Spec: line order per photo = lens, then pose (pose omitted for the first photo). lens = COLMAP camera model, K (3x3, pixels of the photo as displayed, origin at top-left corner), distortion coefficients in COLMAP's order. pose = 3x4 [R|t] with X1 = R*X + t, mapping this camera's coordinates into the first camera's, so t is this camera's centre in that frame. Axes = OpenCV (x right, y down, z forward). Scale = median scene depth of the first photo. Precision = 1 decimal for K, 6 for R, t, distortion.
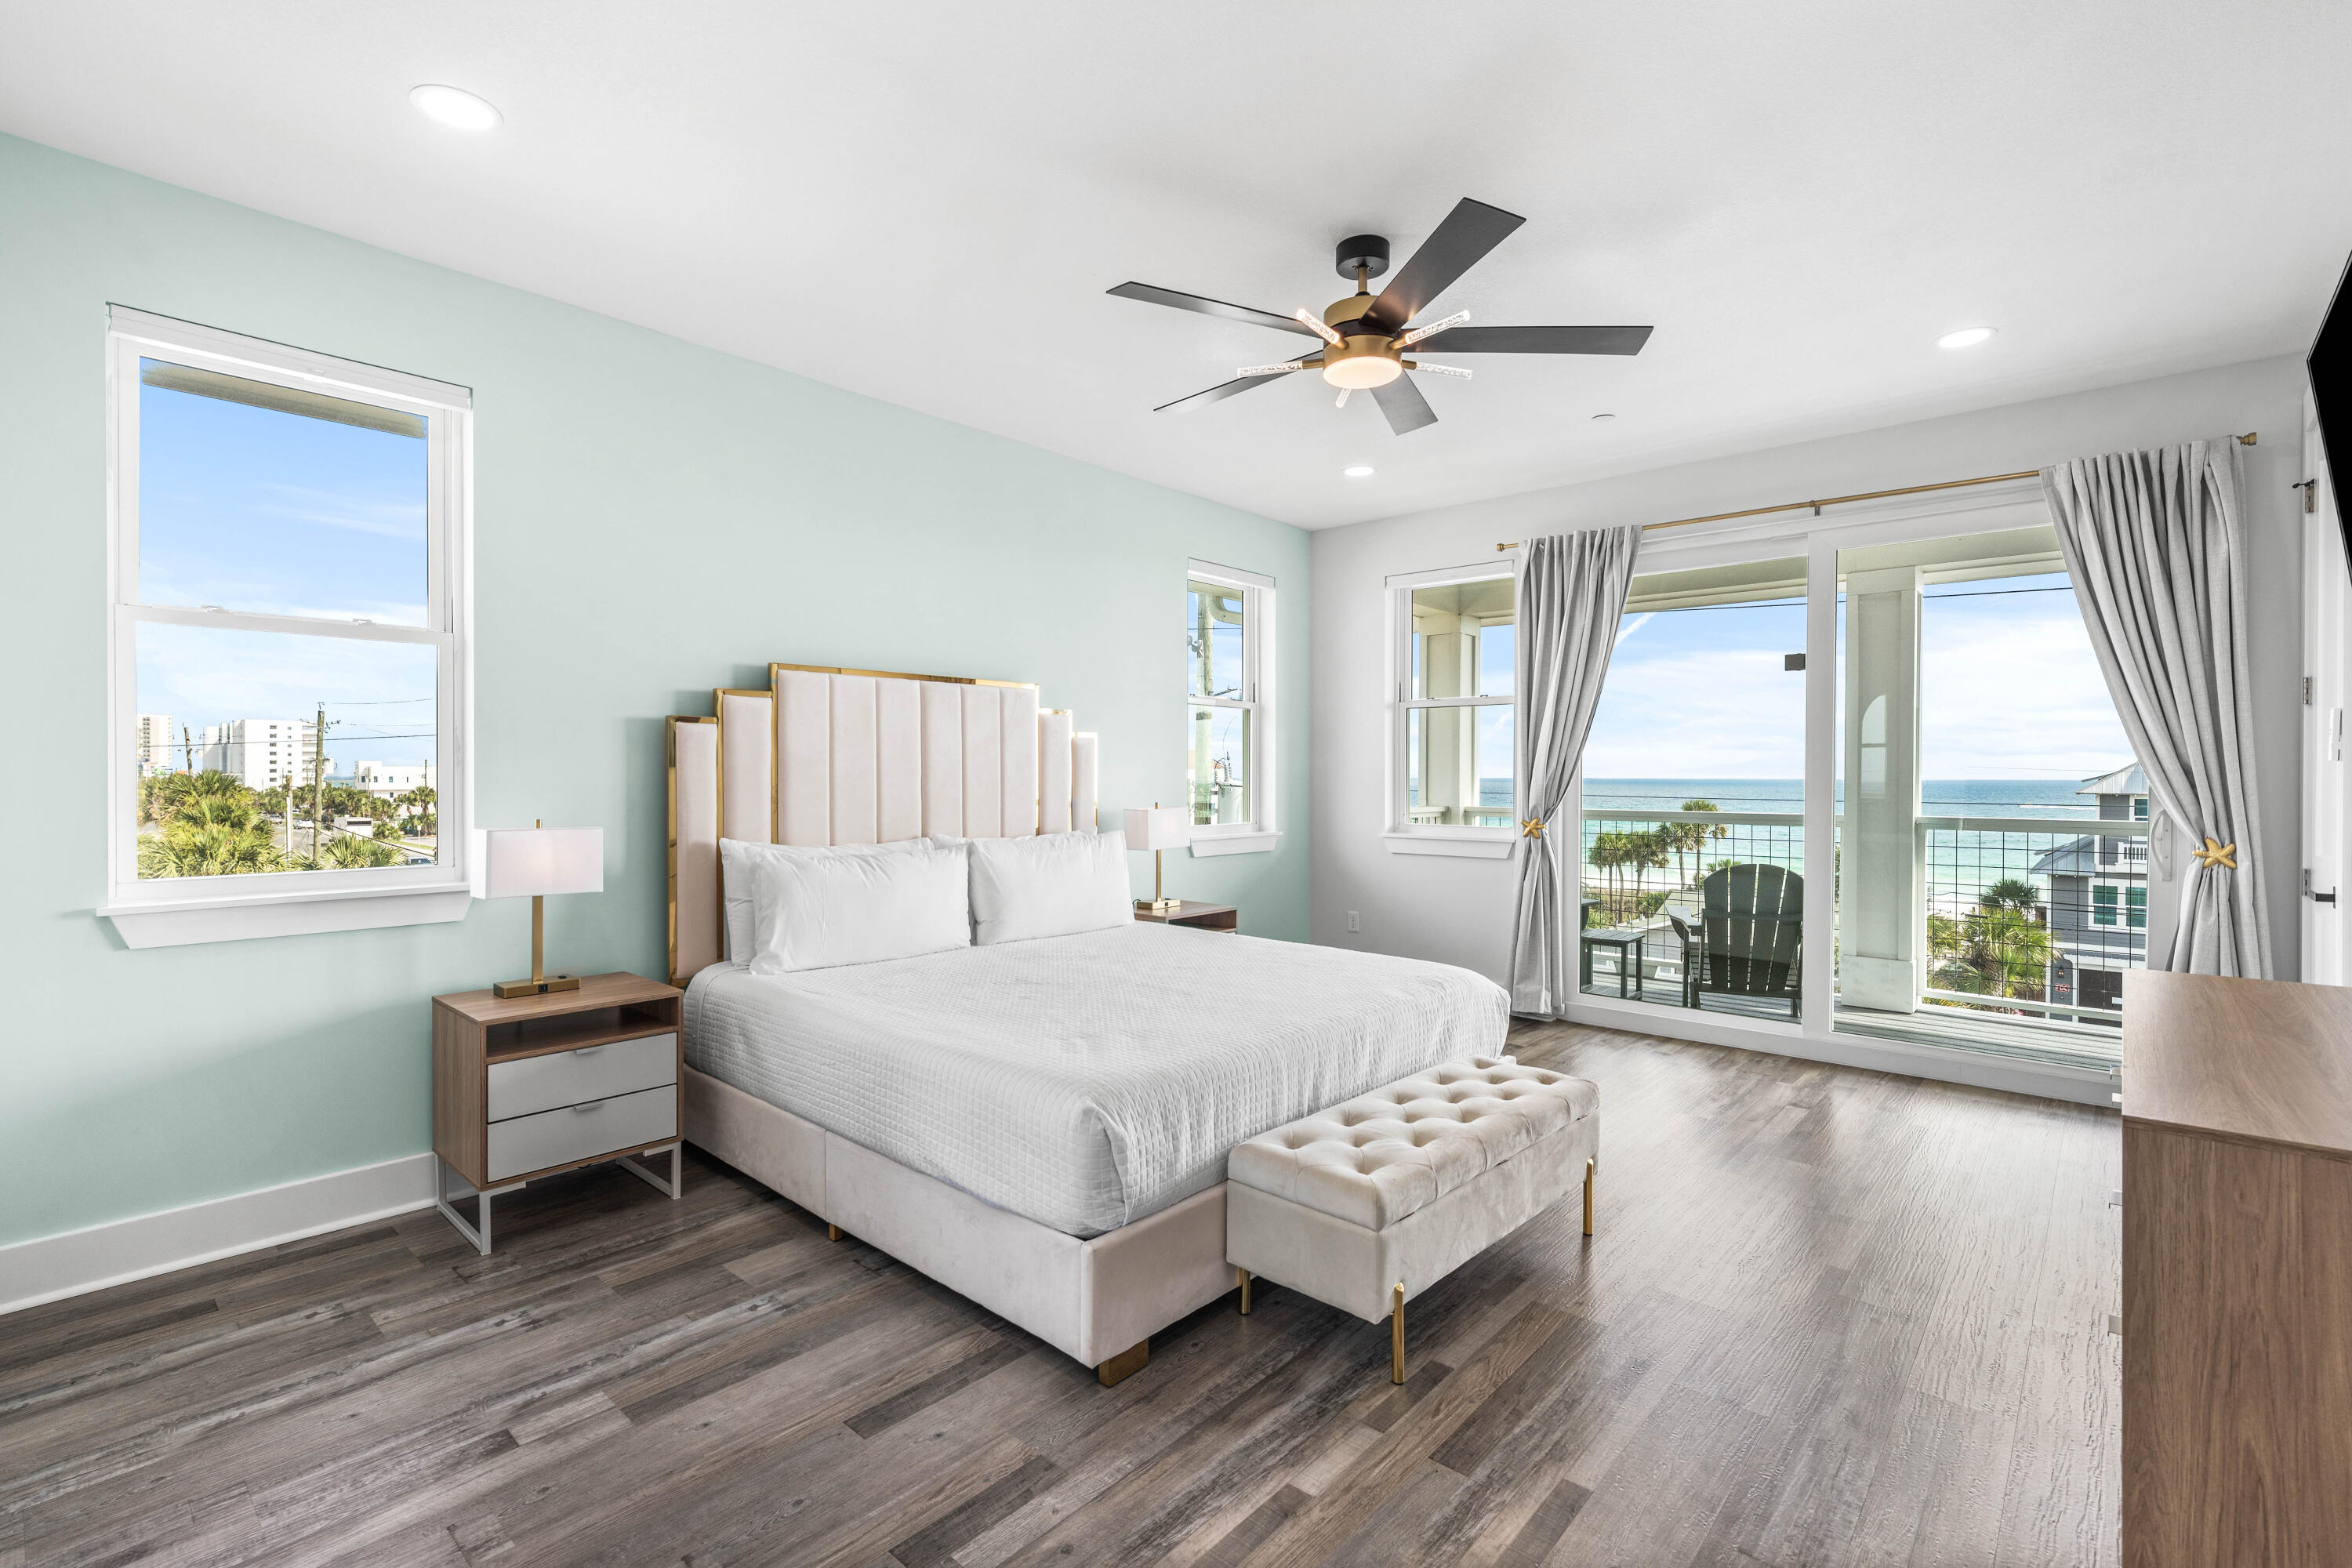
lens RADIAL K [[1059.4, 0, 1164.3], [0, 1059.4, 777.0], [0, 0, 1]] dist [-0.003550, -0.000908]
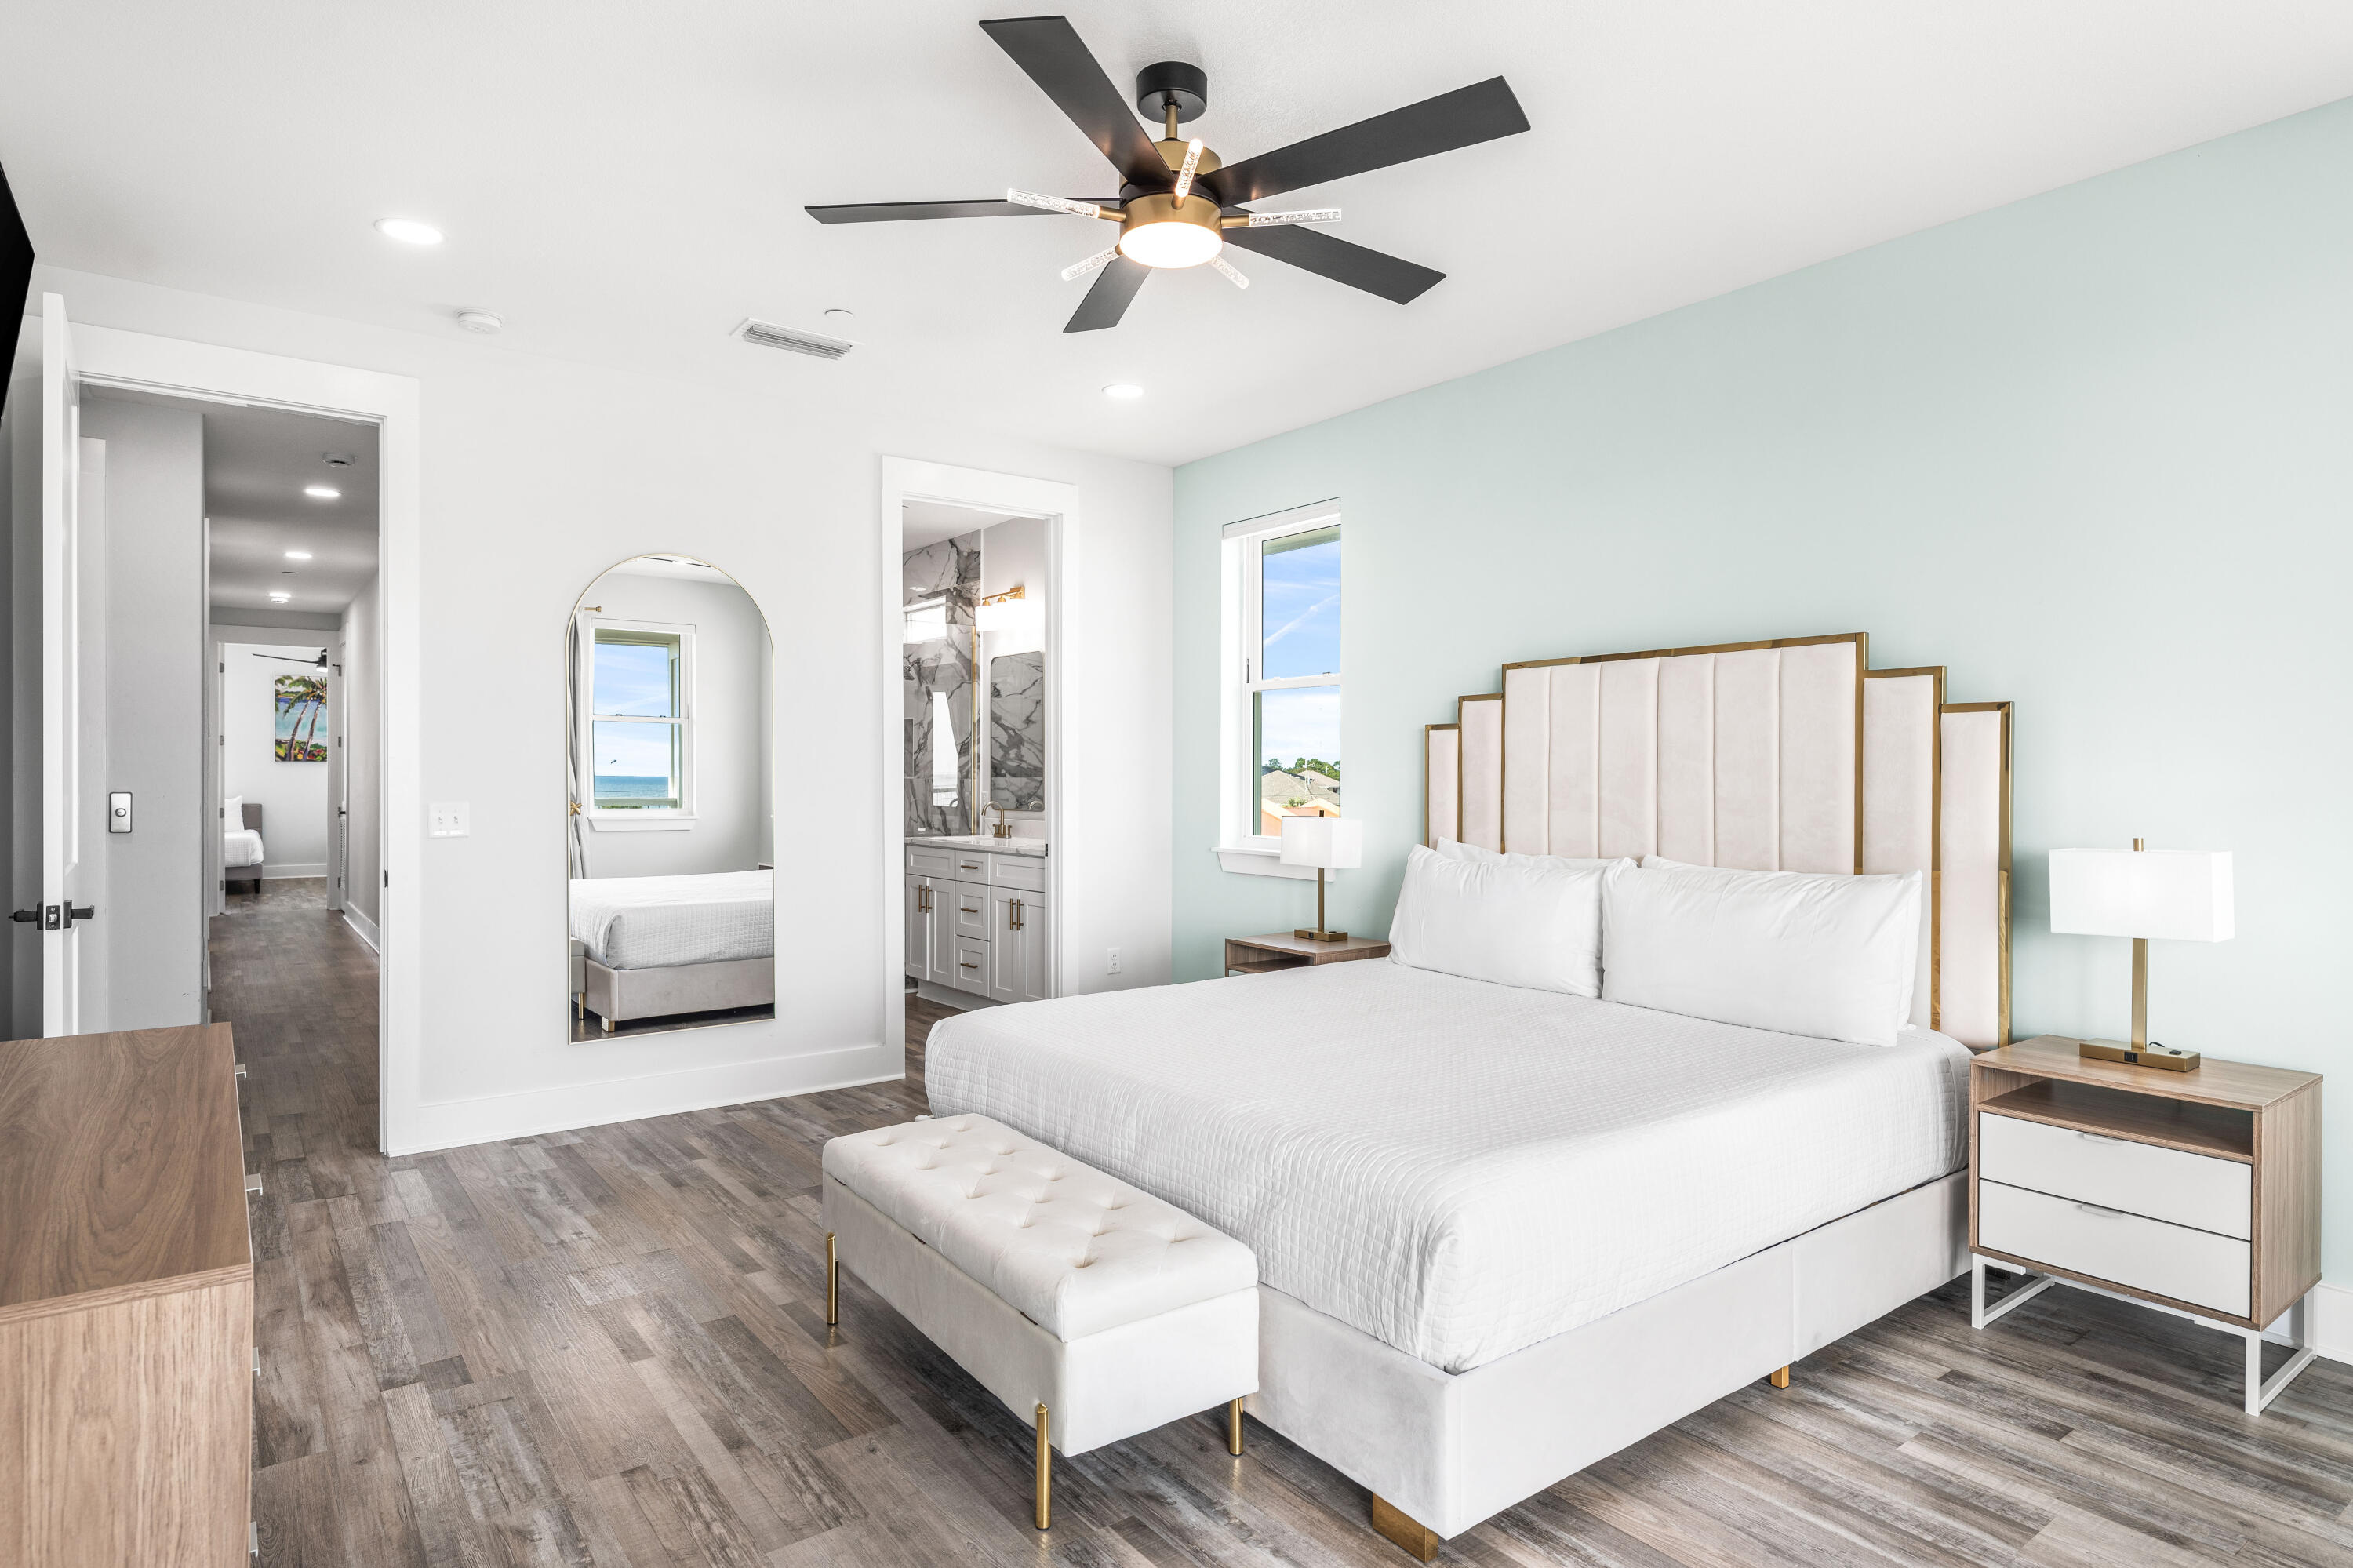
lens RADIAL K [[1264.2, 0, 1184.6], [0, 1264.2, 771.1], [0, 0, 1]] dist [0.060942, 0.001828]
pose [[-0.182979, 0.010483, -0.983061, 1.041335], [0.008469, 0.999923, 0.009087, -0.028030], [0.983080, -0.006663, -0.183053, 1.119380]]
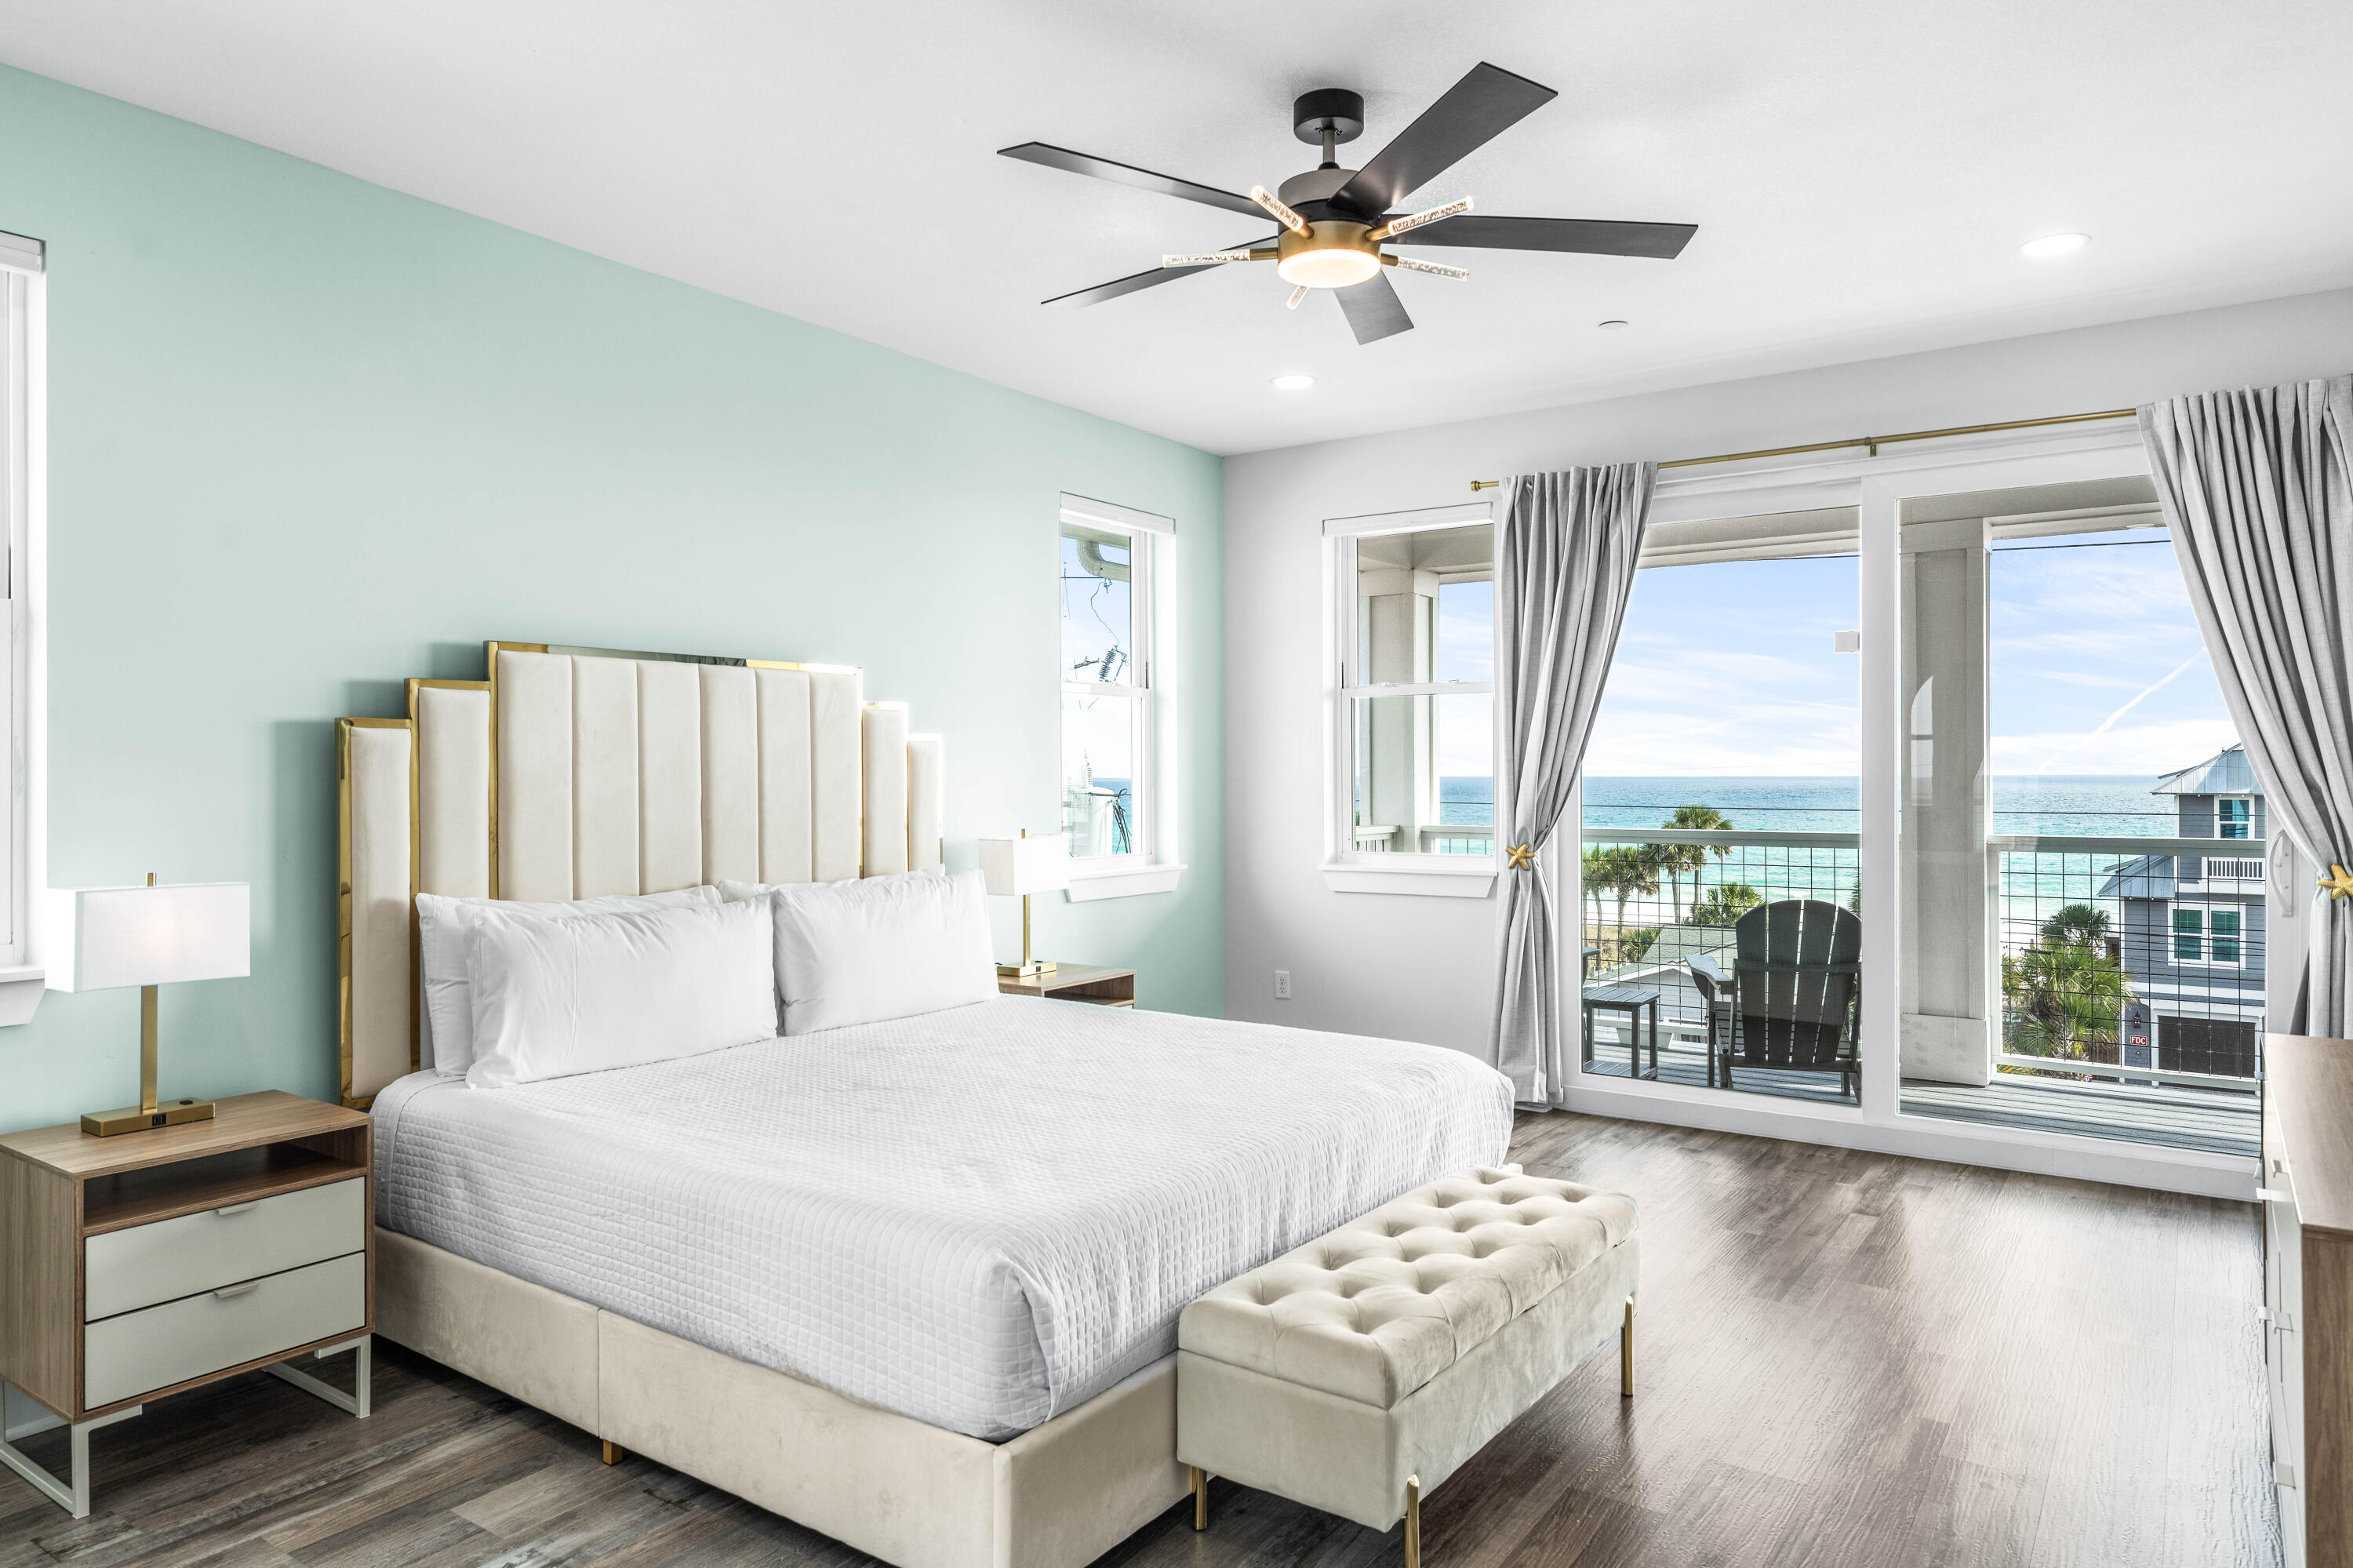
lens RADIAL K [[1472.2, 0, 1159.8], [0, 1472.2, 762.1], [0, 0, 1]] dist [-0.003845, 0.000558]
pose [[0.992724, -0.005298, 0.120296, -0.056848], [0.006559, 0.999928, -0.010087, -0.017691], [-0.120234, 0.010803, 0.992687, -0.023664]]
